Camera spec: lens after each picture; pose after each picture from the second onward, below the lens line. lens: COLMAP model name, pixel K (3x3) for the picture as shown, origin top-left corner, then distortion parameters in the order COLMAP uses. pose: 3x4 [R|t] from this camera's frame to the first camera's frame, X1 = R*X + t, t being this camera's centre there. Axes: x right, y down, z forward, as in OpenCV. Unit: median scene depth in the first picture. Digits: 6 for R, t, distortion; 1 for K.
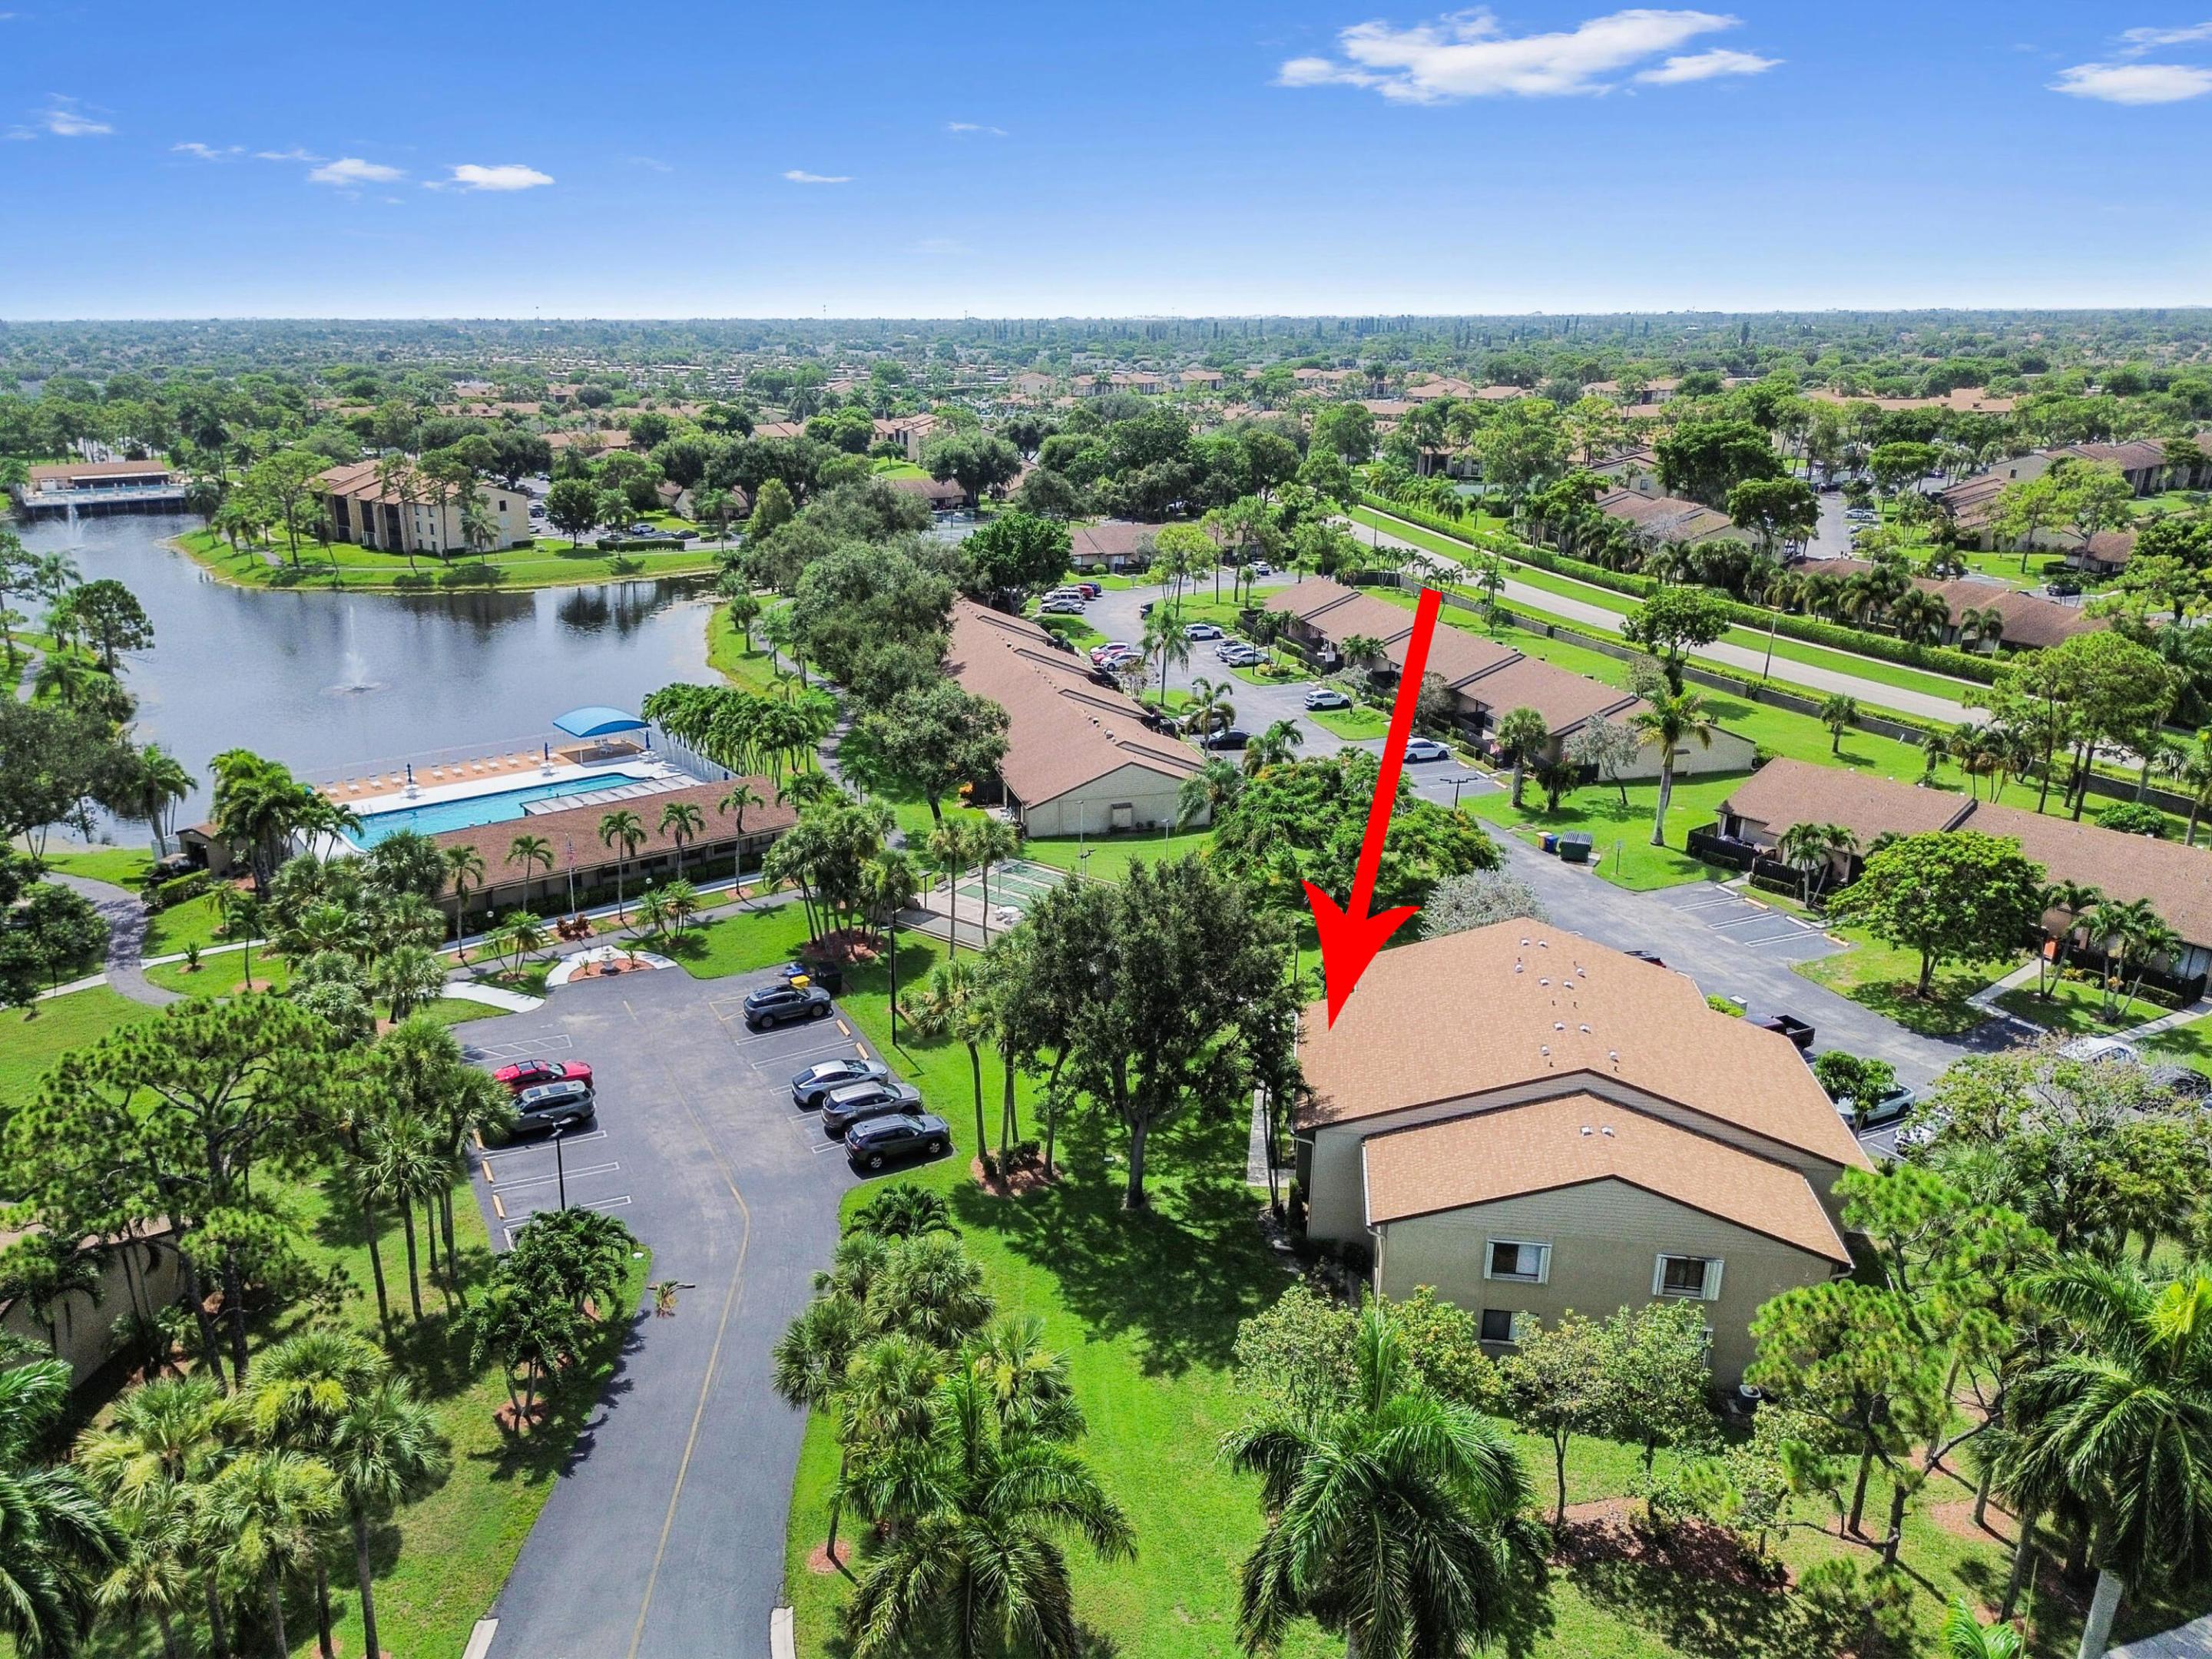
lens RADIAL K [[1607.6, 0, 1106.0], [0, 1607.6, 829.5], [0, 0, 1]] dist [0.006354, 0.002606]
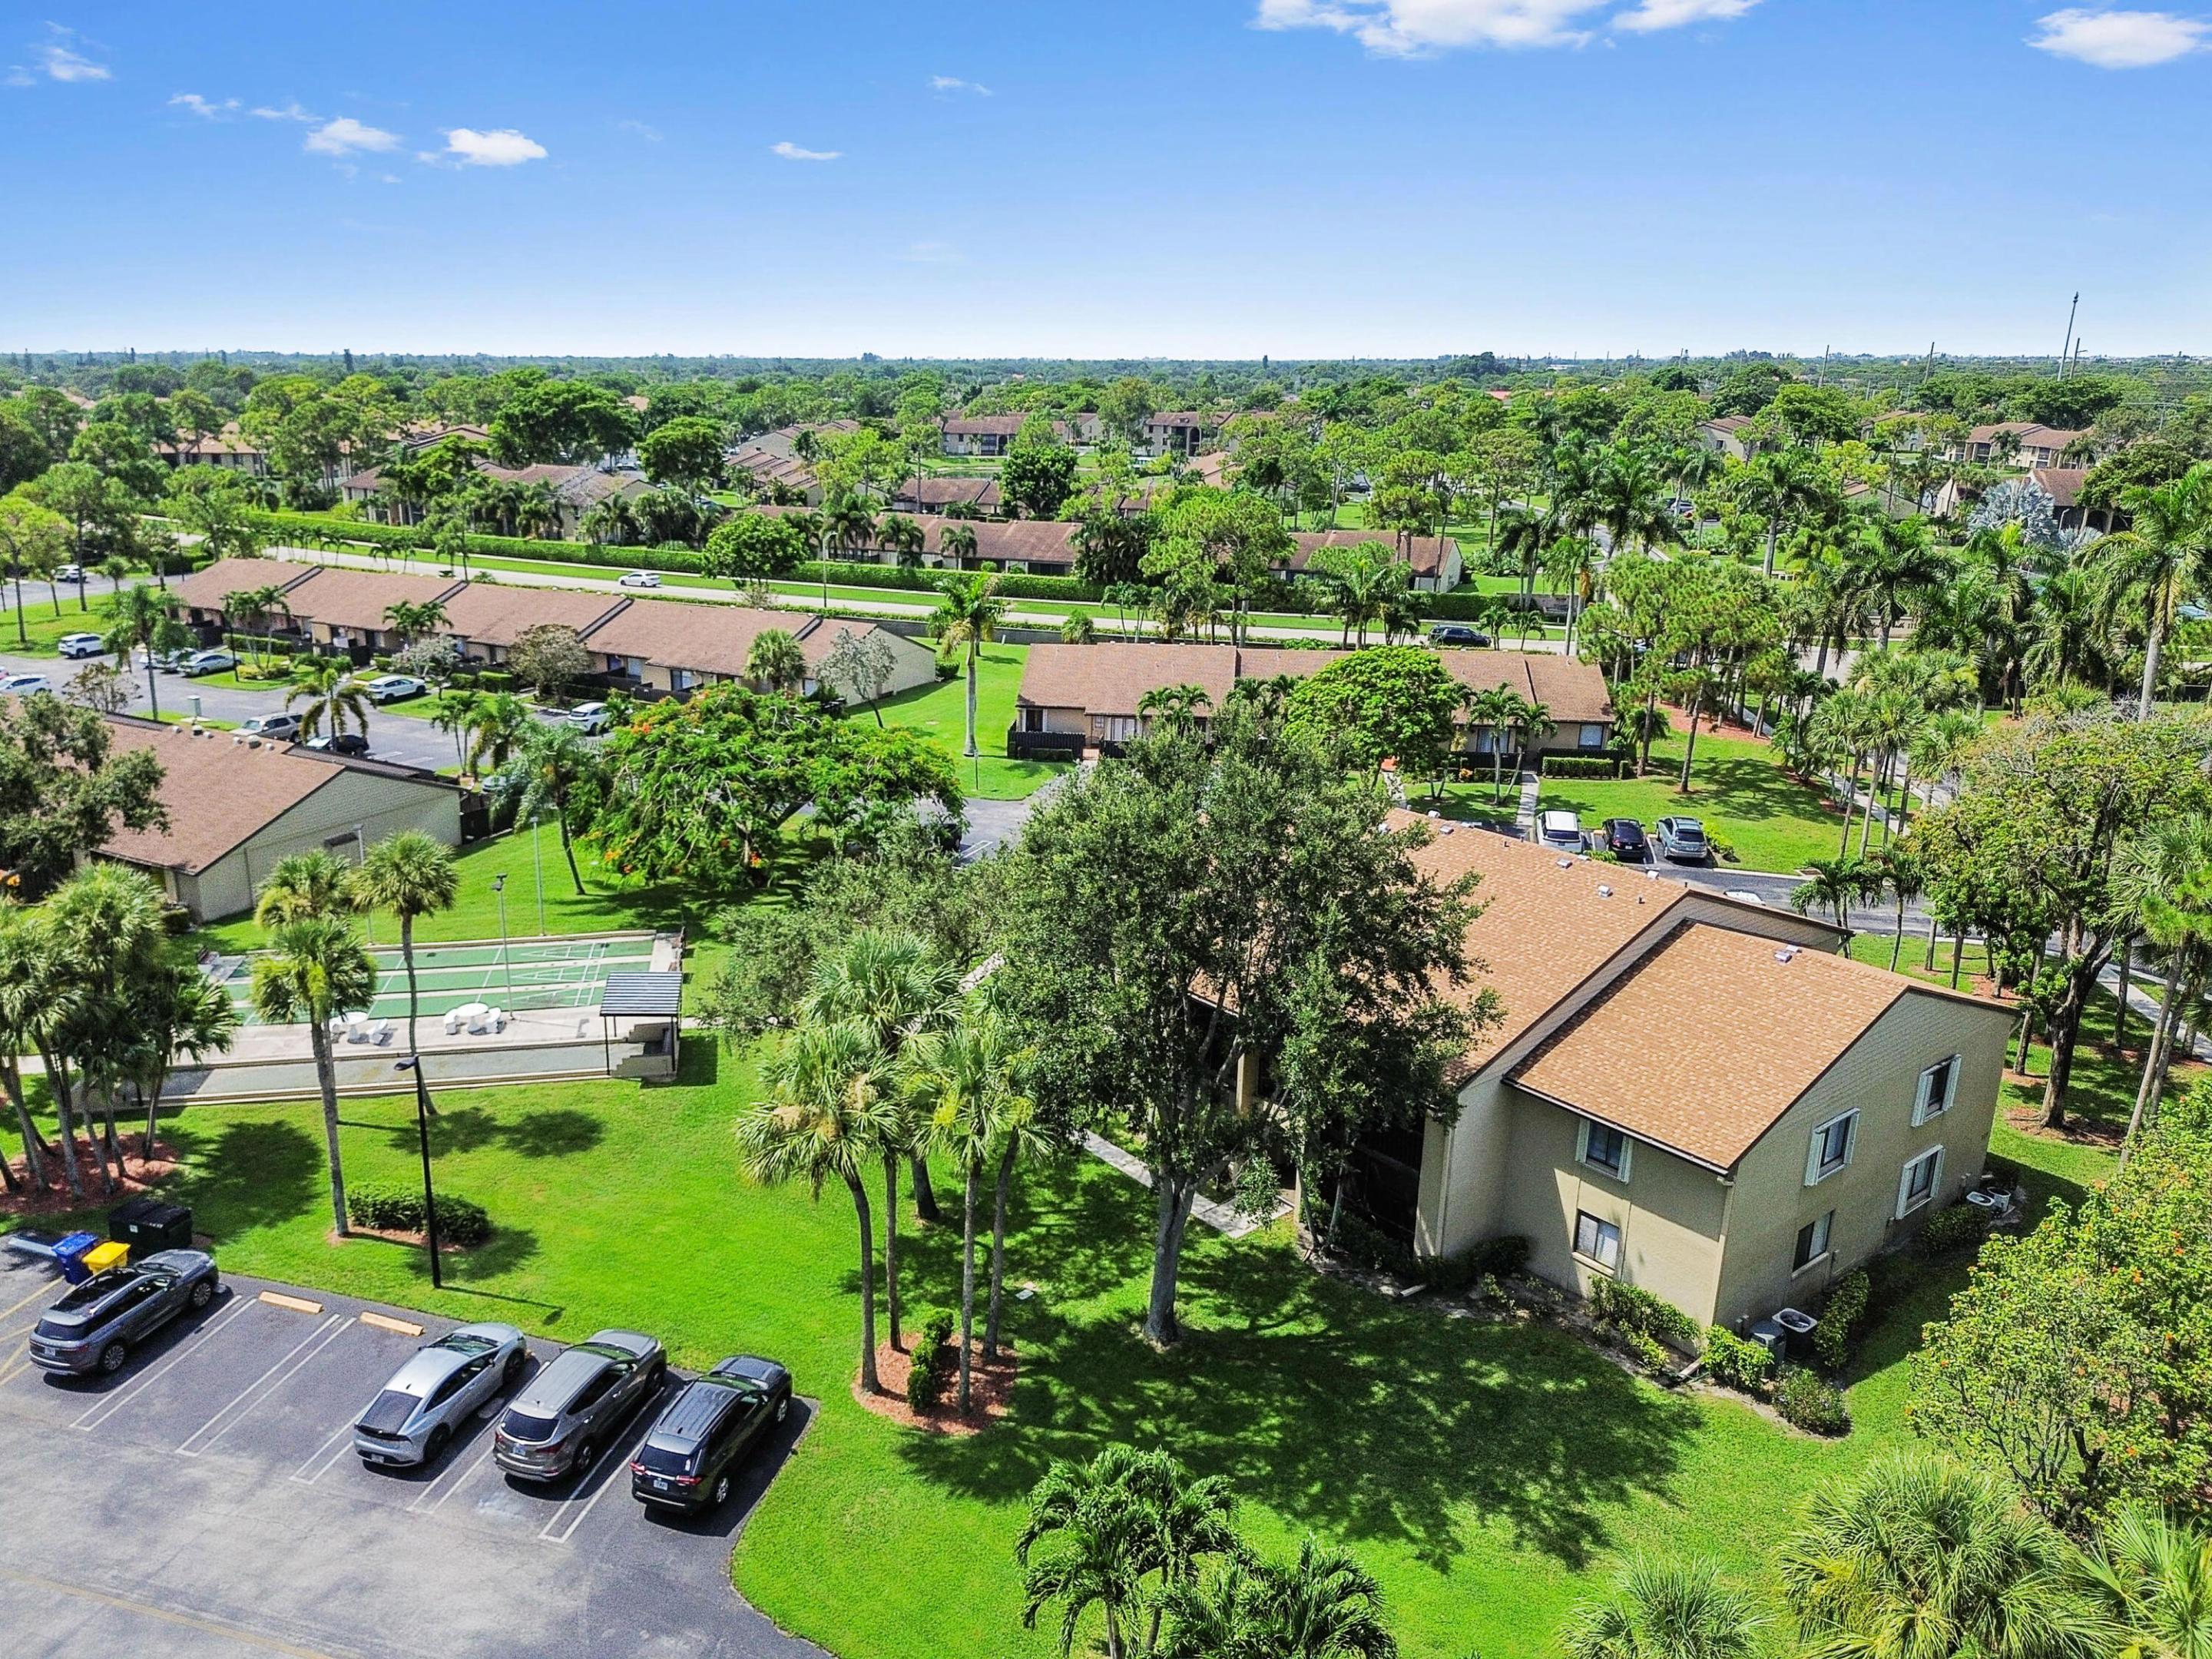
lens RADIAL K [[1607.6, 0, 1106.0], [0, 1607.6, 829.5], [0, 0, 1]] dist [0.006354, 0.002606]
pose [[0.690445, -0.204588, 0.693851, -0.320004], [0.221845, 0.972839, 0.066094, 0.010314], [-0.688528, 0.108293, 0.717079, 0.509105]]
